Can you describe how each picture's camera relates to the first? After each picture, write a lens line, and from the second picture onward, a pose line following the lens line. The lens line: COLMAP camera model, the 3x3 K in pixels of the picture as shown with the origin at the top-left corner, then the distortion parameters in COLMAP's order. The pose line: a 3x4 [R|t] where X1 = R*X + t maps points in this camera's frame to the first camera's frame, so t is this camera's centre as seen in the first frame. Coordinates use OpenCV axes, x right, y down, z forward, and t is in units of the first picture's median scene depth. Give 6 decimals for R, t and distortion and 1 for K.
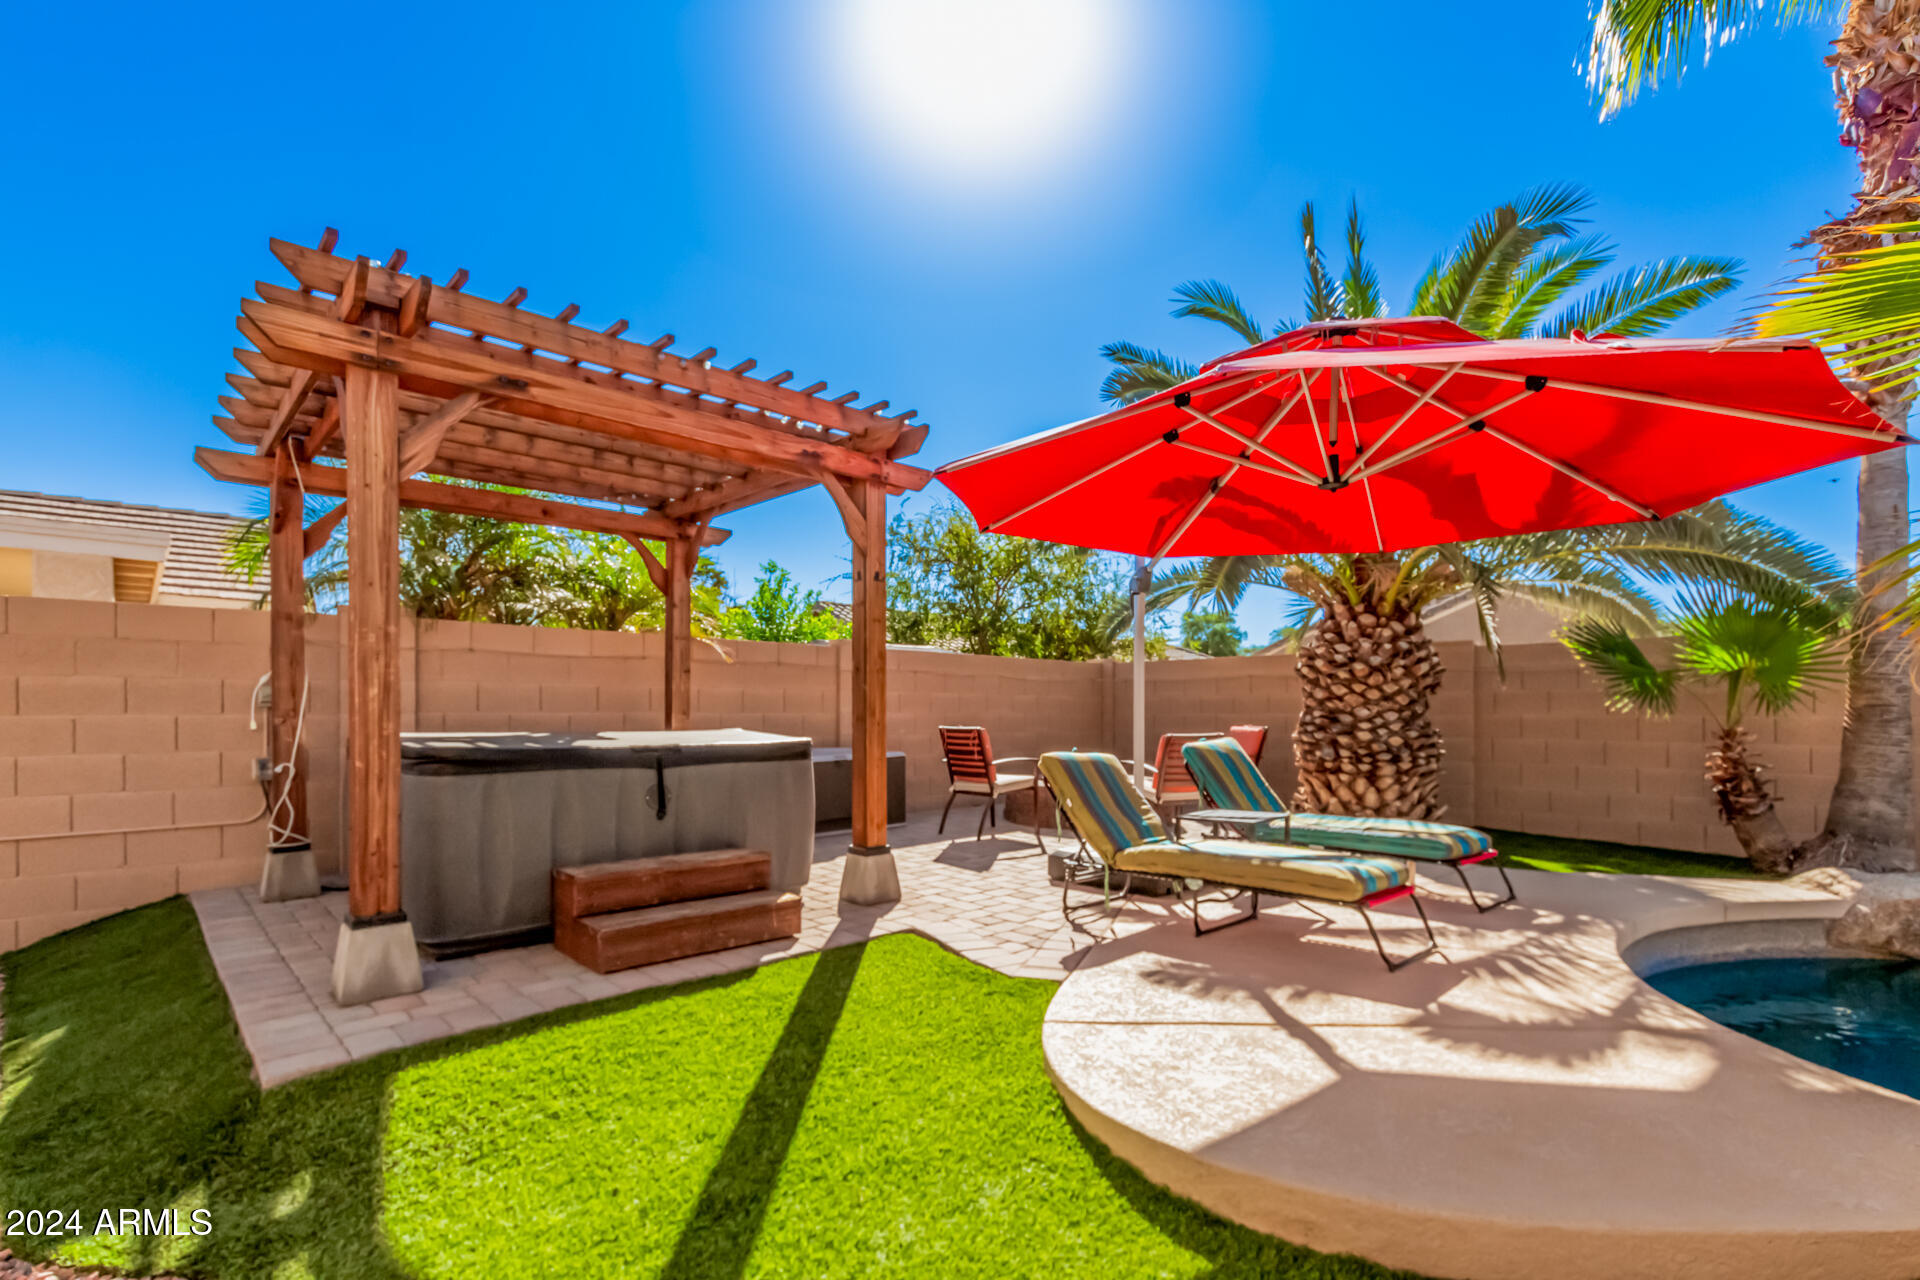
lens RADIAL K [[894.5, 0, 979.1], [0, 894.5, 691.8], [0, 0, 1]] dist [0.014547, -0.004593]
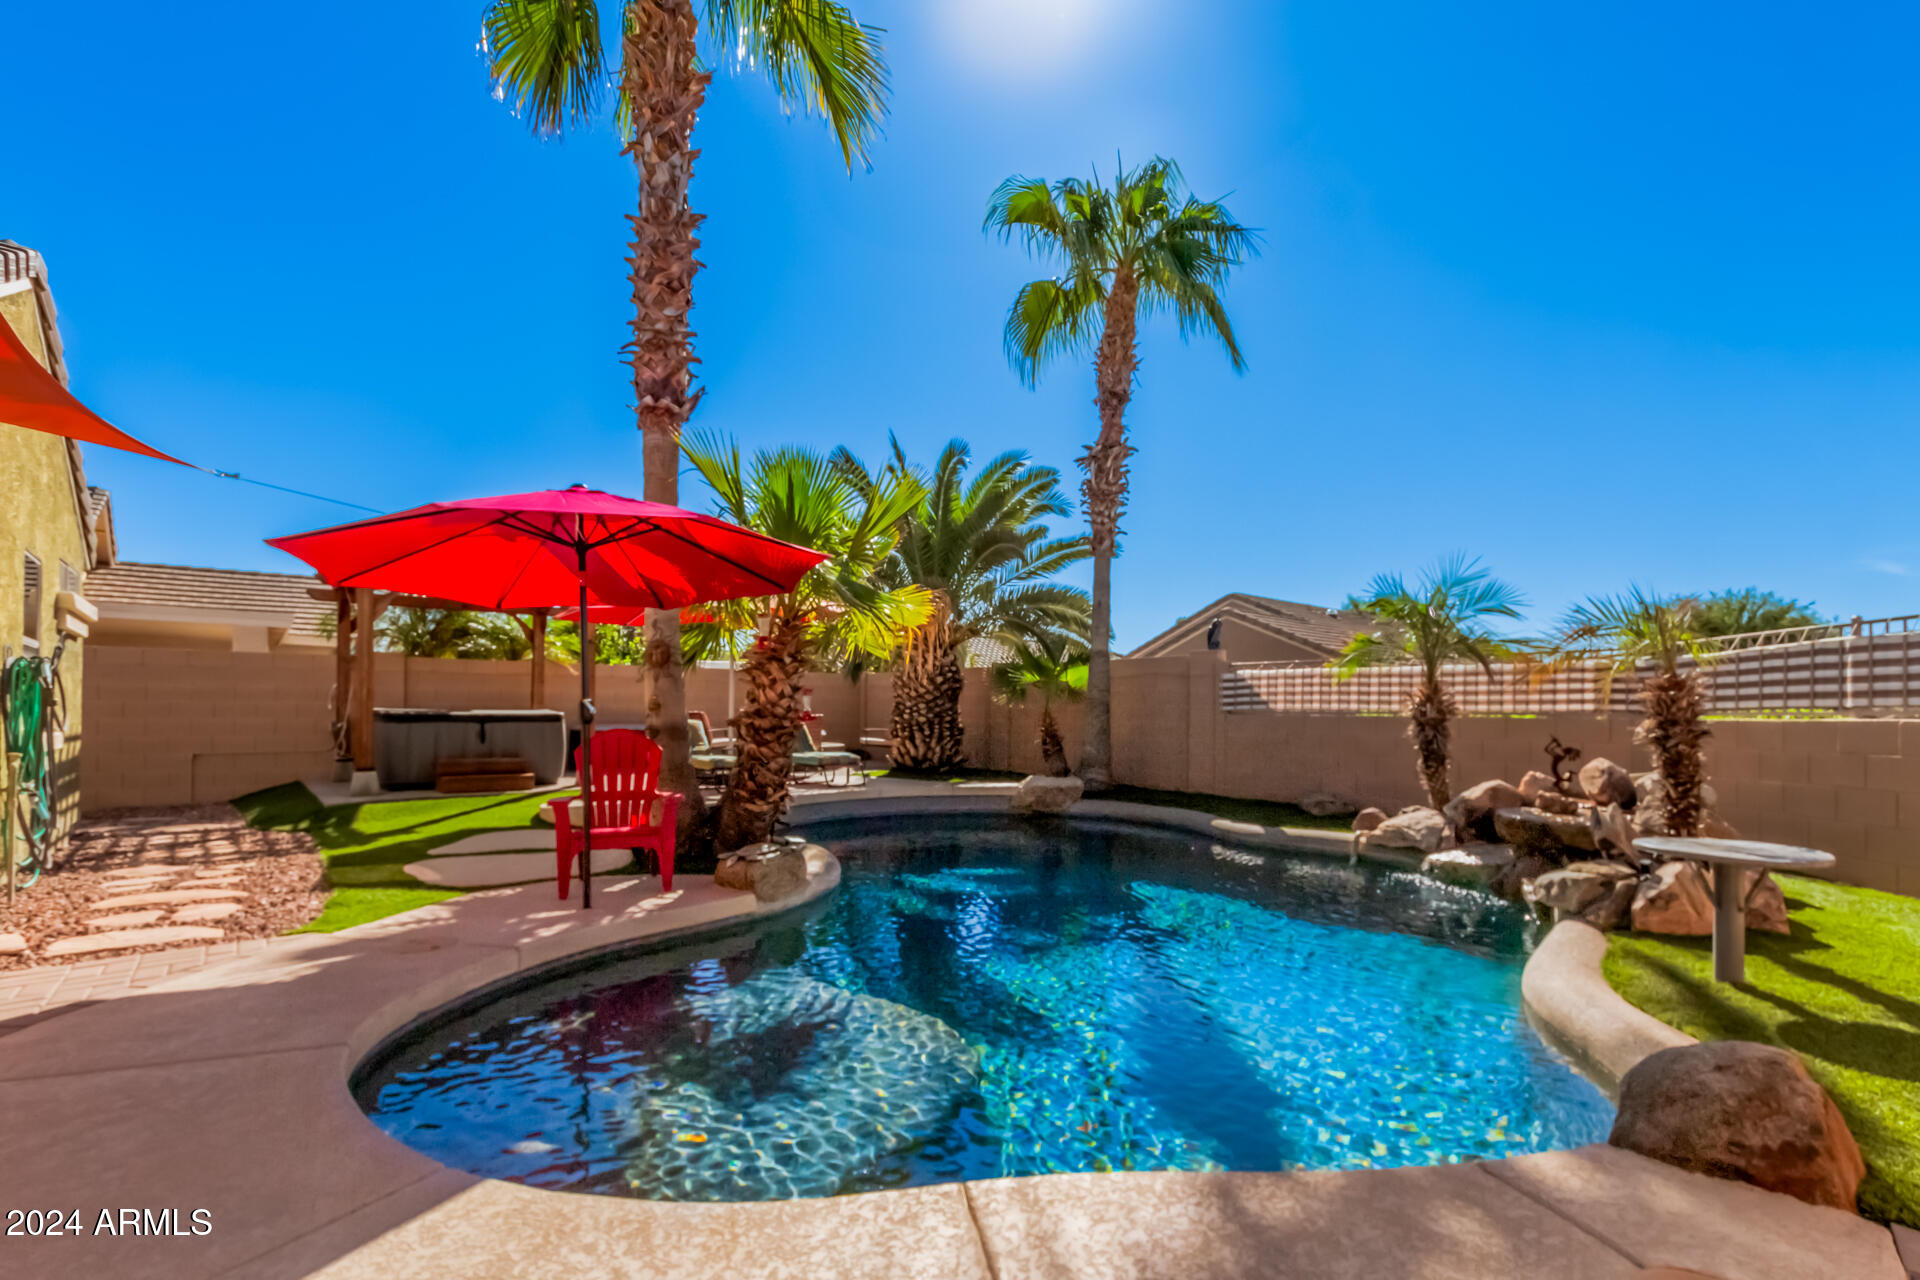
lens RADIAL K [[894.5, 0, 969.4], [0, 894.5, 686.3], [0, 0, 1]] dist [0.014547, -0.004593]
pose [[0.997012, -0.000443, -0.077245, 0.940957], [-0.000150, 0.999971, -0.007670, 0.002050], [0.077246, 0.007658, 0.996983, -1.093713]]
